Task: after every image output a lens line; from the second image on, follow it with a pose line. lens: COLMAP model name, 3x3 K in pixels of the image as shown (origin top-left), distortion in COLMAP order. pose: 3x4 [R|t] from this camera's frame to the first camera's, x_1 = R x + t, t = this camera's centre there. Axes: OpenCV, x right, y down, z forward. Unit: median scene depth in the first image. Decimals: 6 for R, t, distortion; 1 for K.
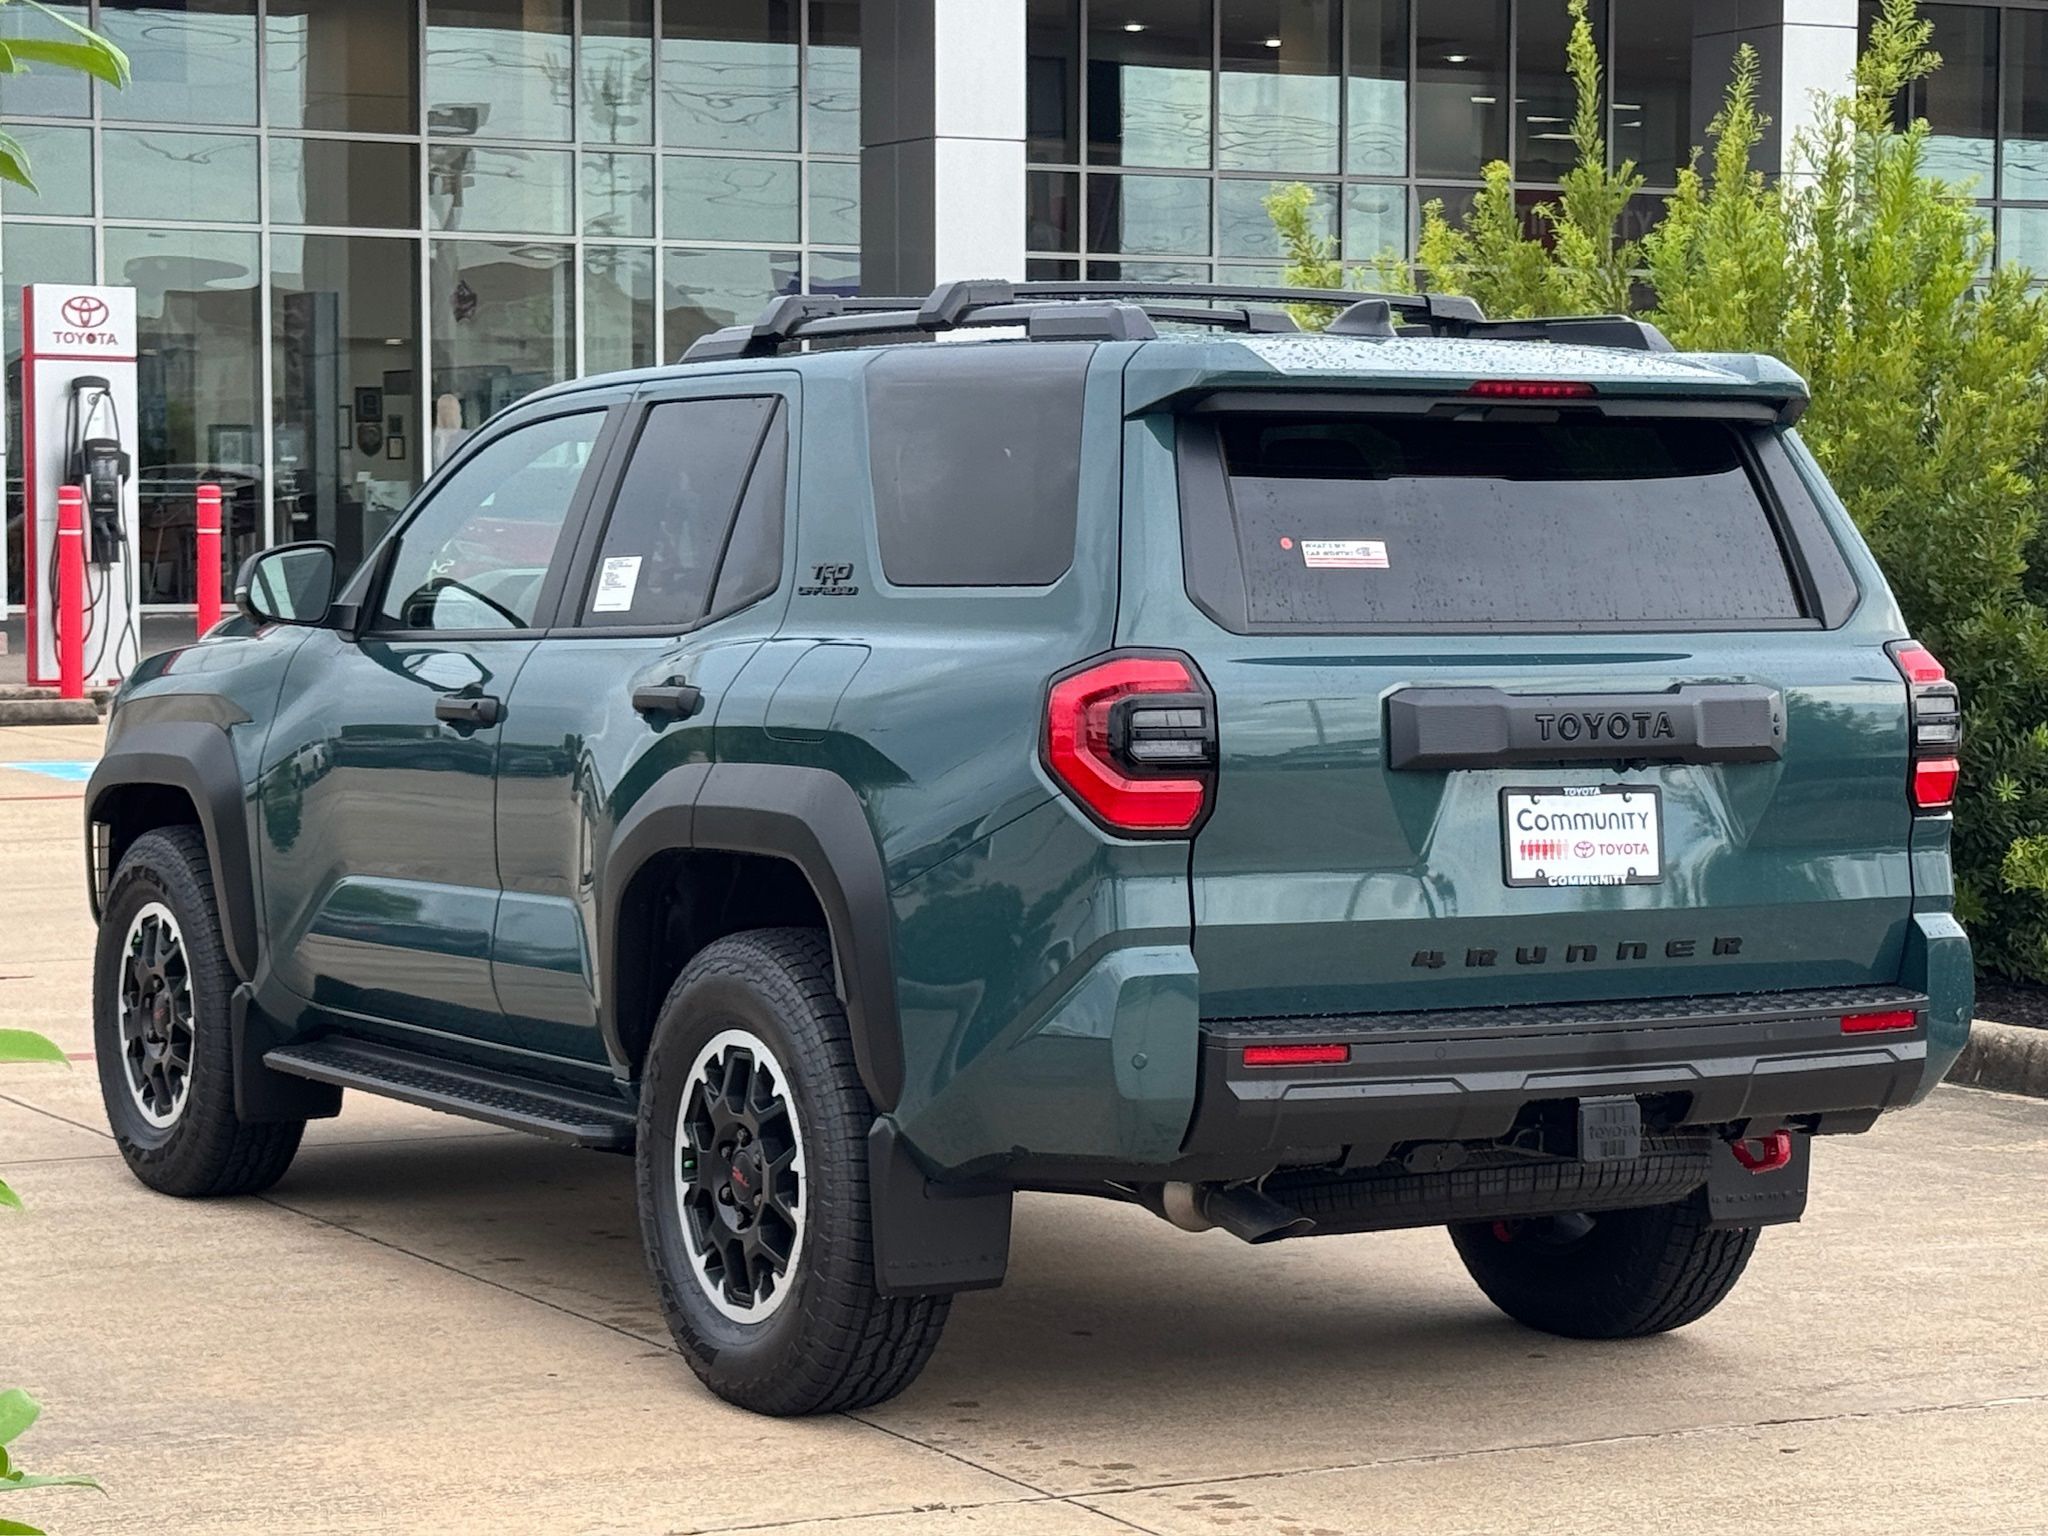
lens RADIAL K [[4343.7, 0, 1023.4], [0, 4343.7, 812.5], [0, 0, 1]] dist [0.496266, -0.250498]
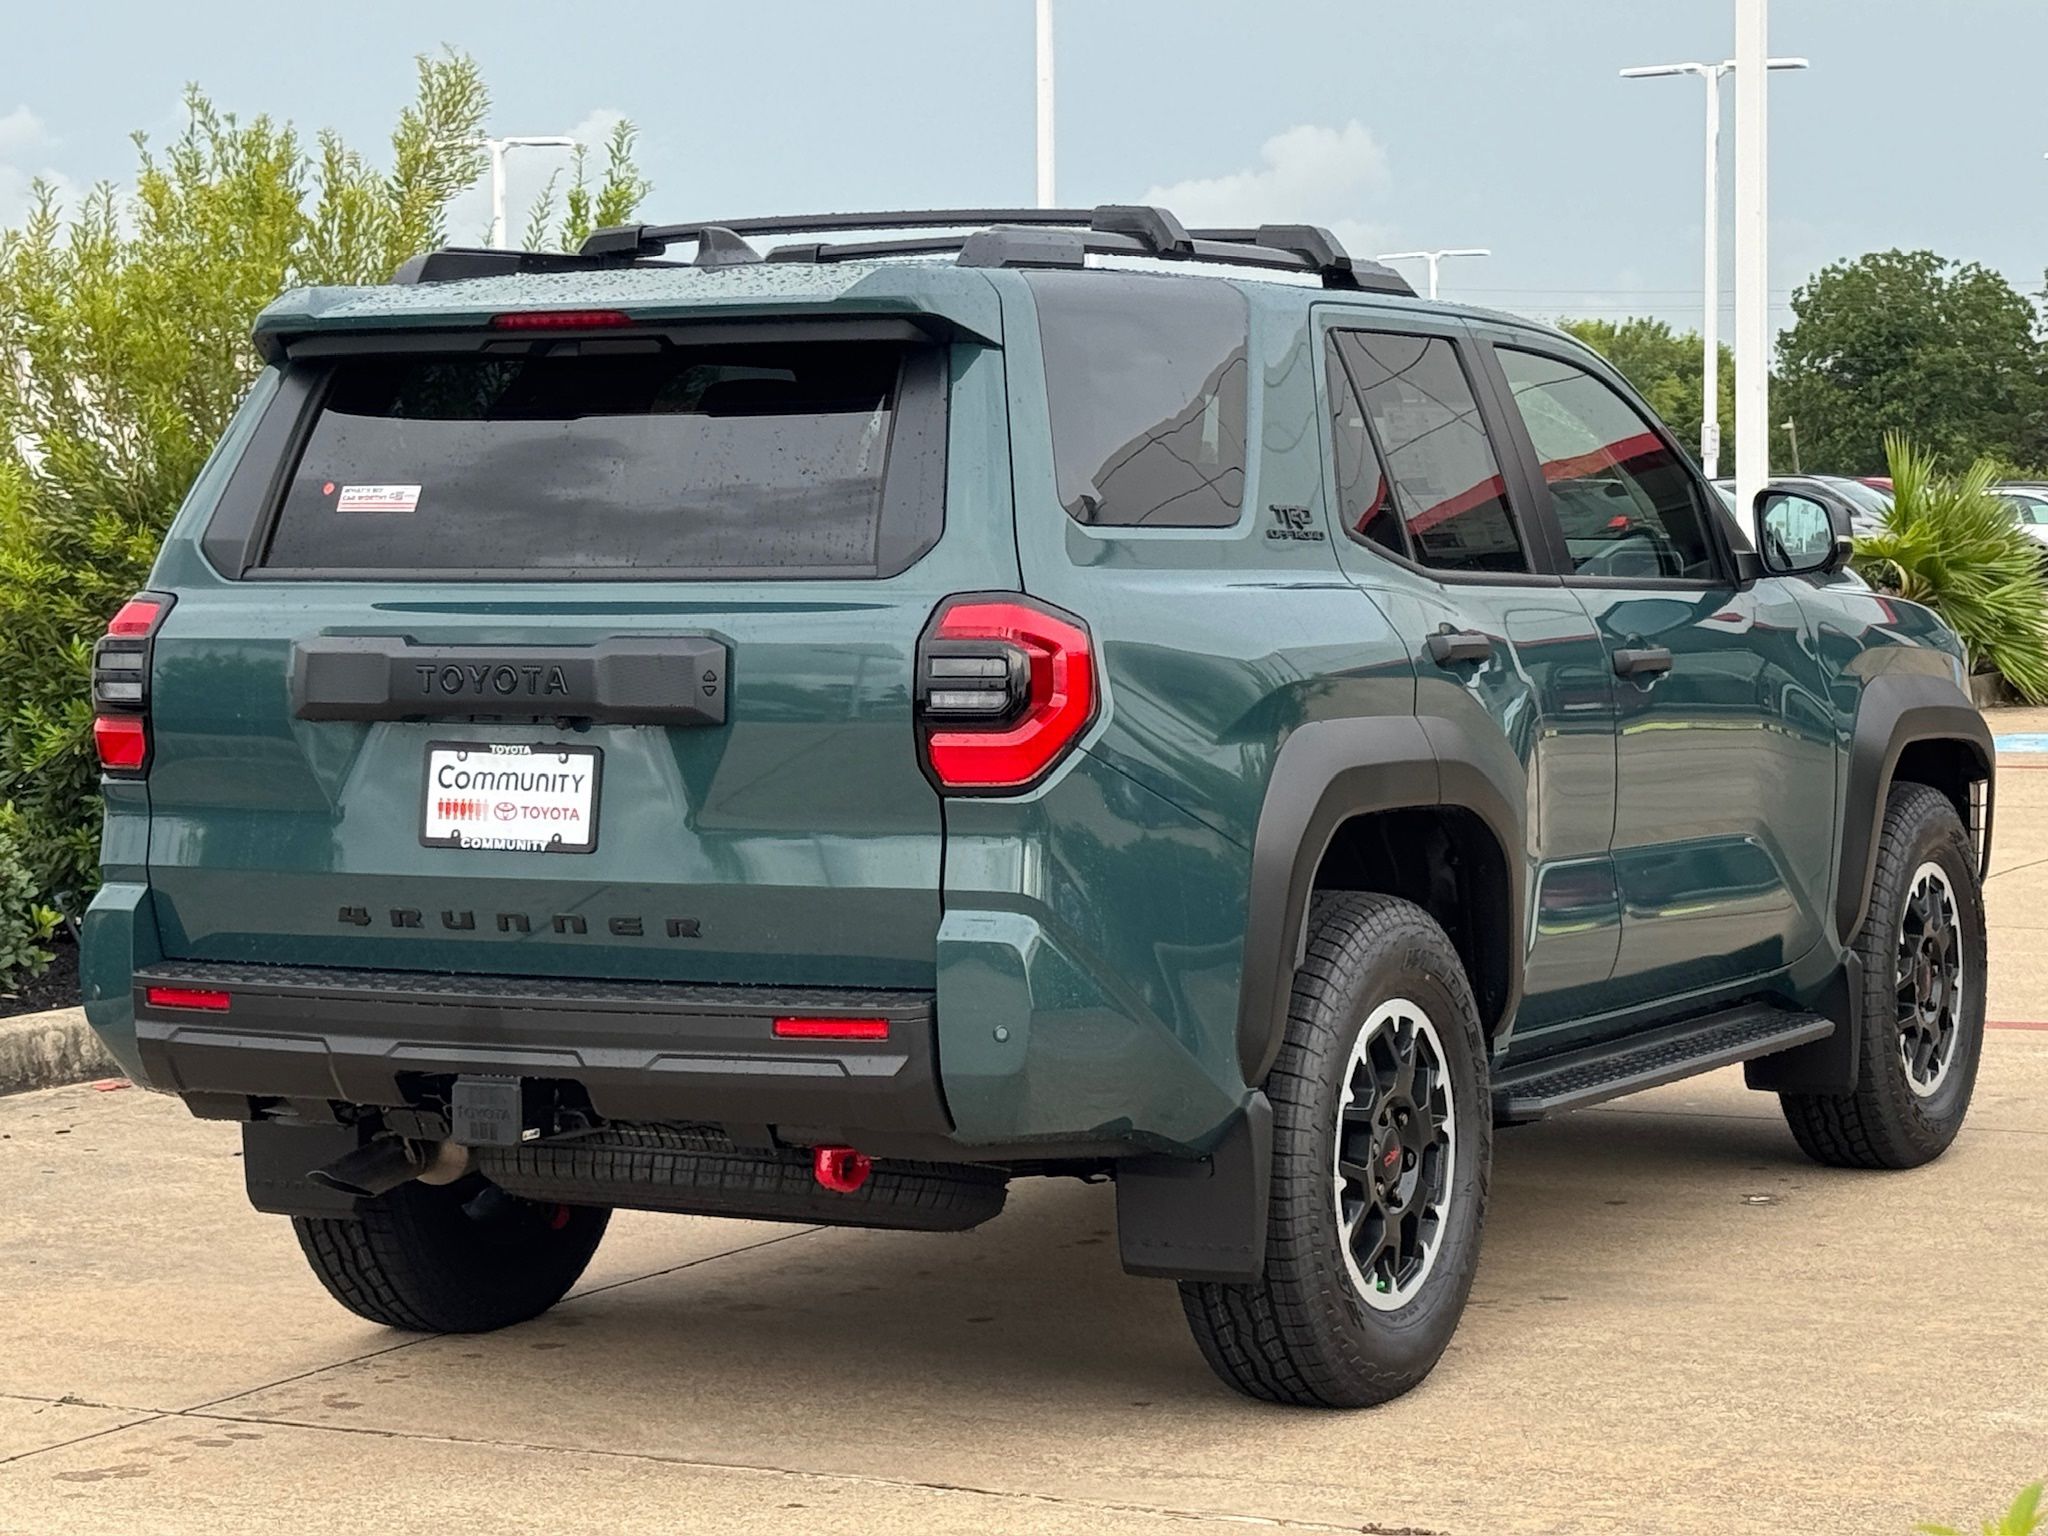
lens RADIAL K [[4373.1, 0, 1024.0], [0, 4373.1, 768.0], [0, 0, 1]] dist [0.919722, -2.797147]
pose [[0.458329, 0.034268, -0.888122, 1.016400], [-0.033399, 0.999215, 0.021319, -0.024646], [0.888155, 0.019891, 0.459114, 0.660331]]
